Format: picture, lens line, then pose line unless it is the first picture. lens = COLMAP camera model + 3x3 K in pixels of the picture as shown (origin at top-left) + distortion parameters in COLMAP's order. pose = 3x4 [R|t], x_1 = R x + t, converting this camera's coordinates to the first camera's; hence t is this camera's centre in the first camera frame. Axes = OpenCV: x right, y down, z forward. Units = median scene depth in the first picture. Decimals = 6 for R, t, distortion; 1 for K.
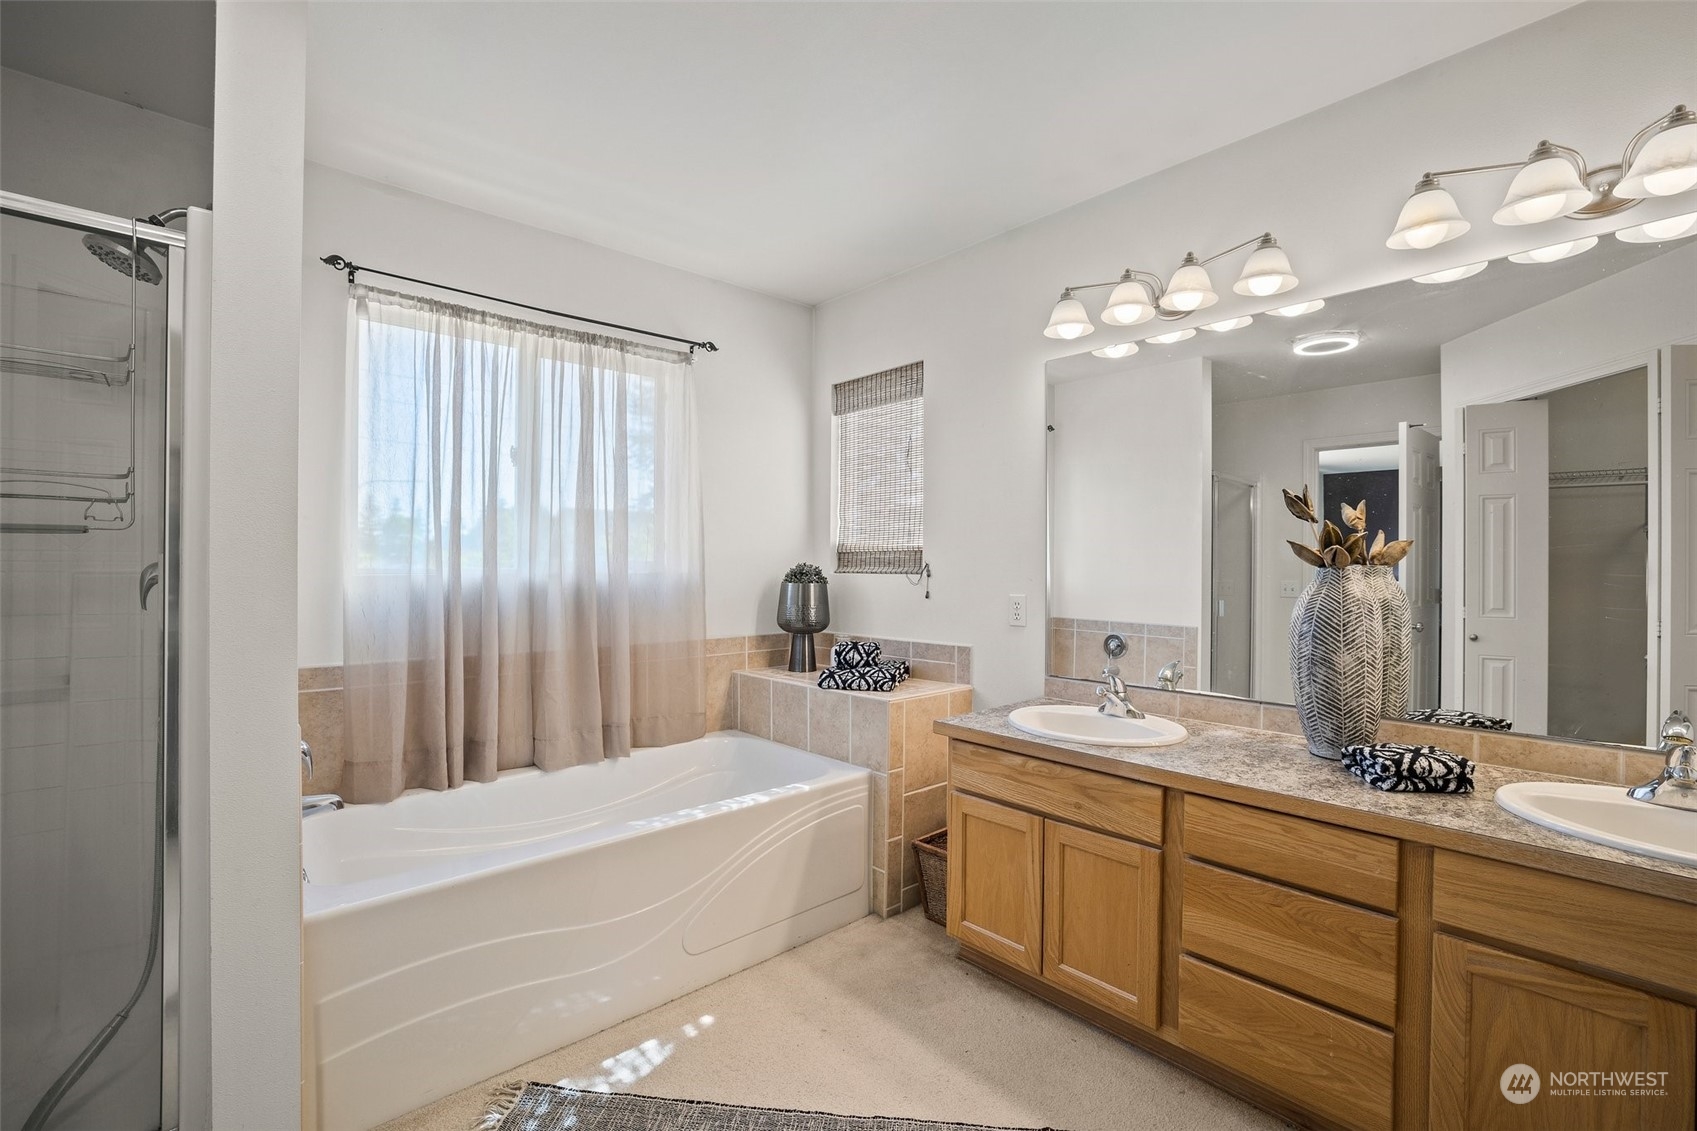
lens RADIAL K [[735.8, 0, 848.5], [0, 735.8, 565.5], [0, 0, 1]] dist [-0.037574, 0.020520]
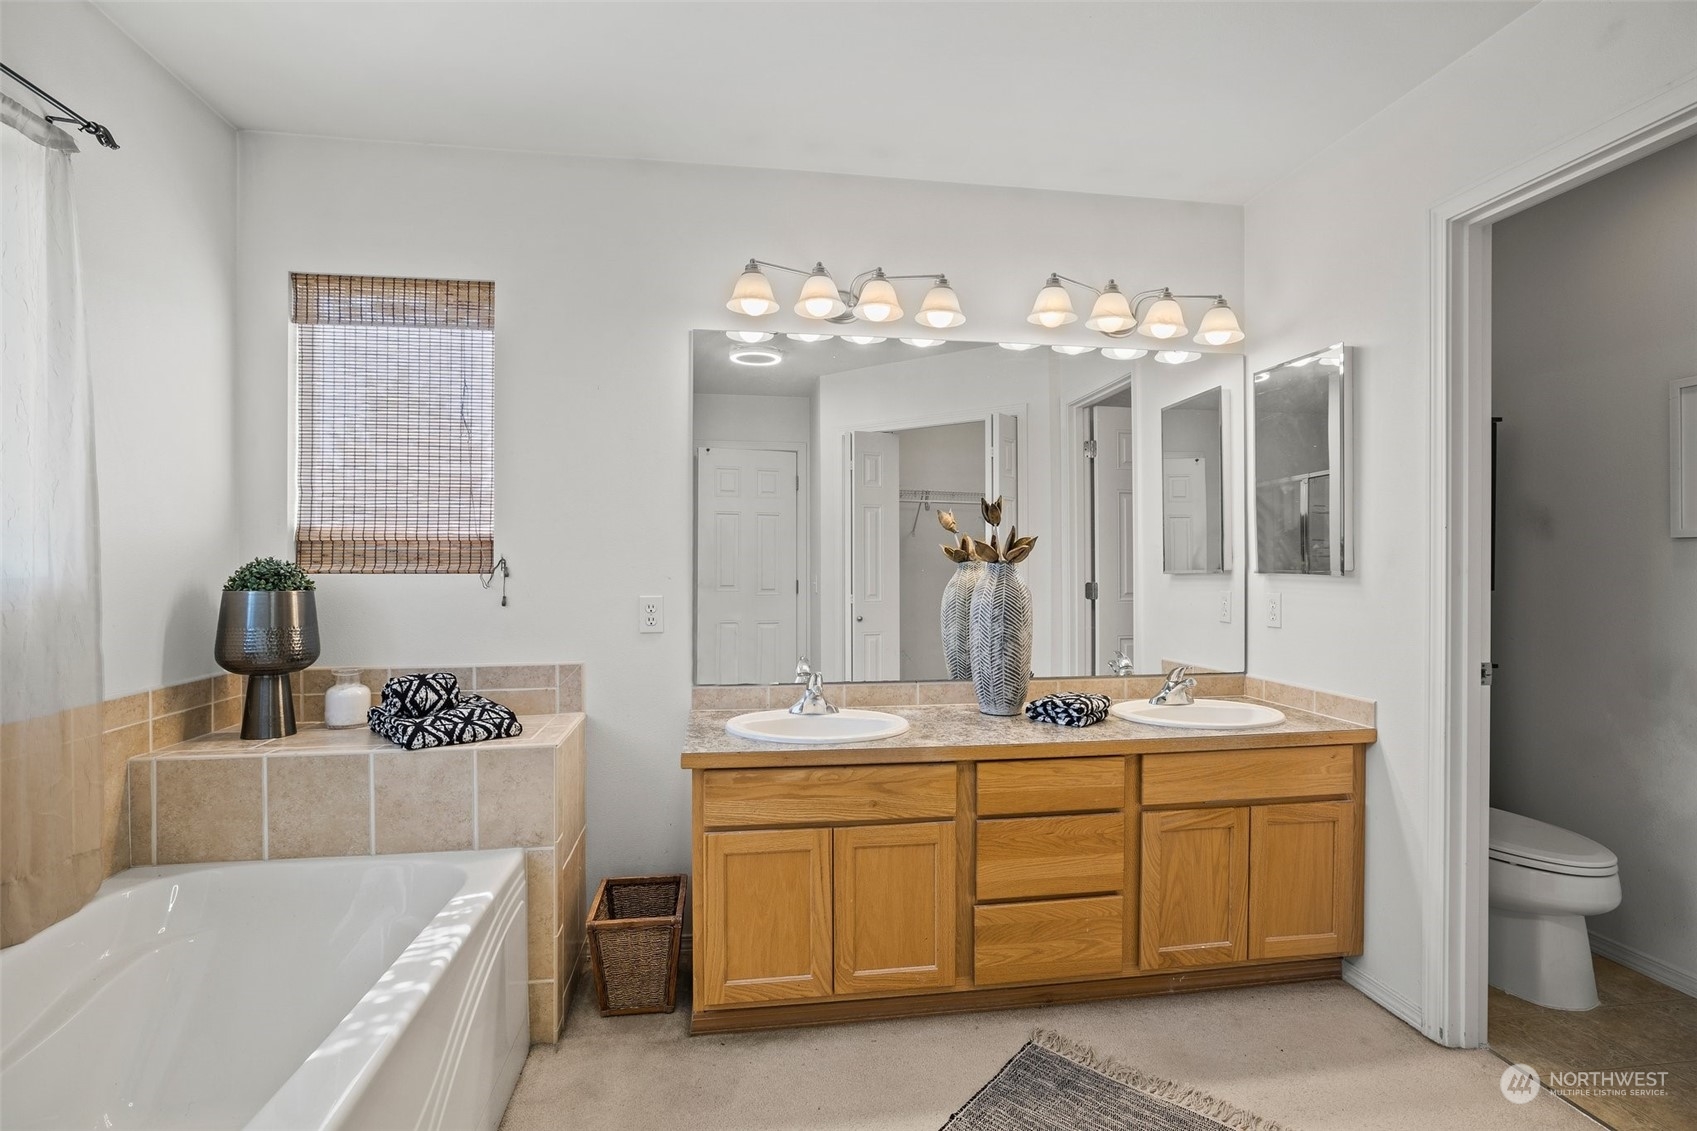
lens RADIAL K [[838.6, 0, 848.5], [0, 838.6, 565.5], [0, 0, 1]] dist [-0.019485, 0.000732]
pose [[0.554816, -0.004762, 0.831960, -0.470901], [0.000442, 0.999985, 0.005429, -0.000493], [-0.831973, -0.002644, 0.554810, 0.288740]]
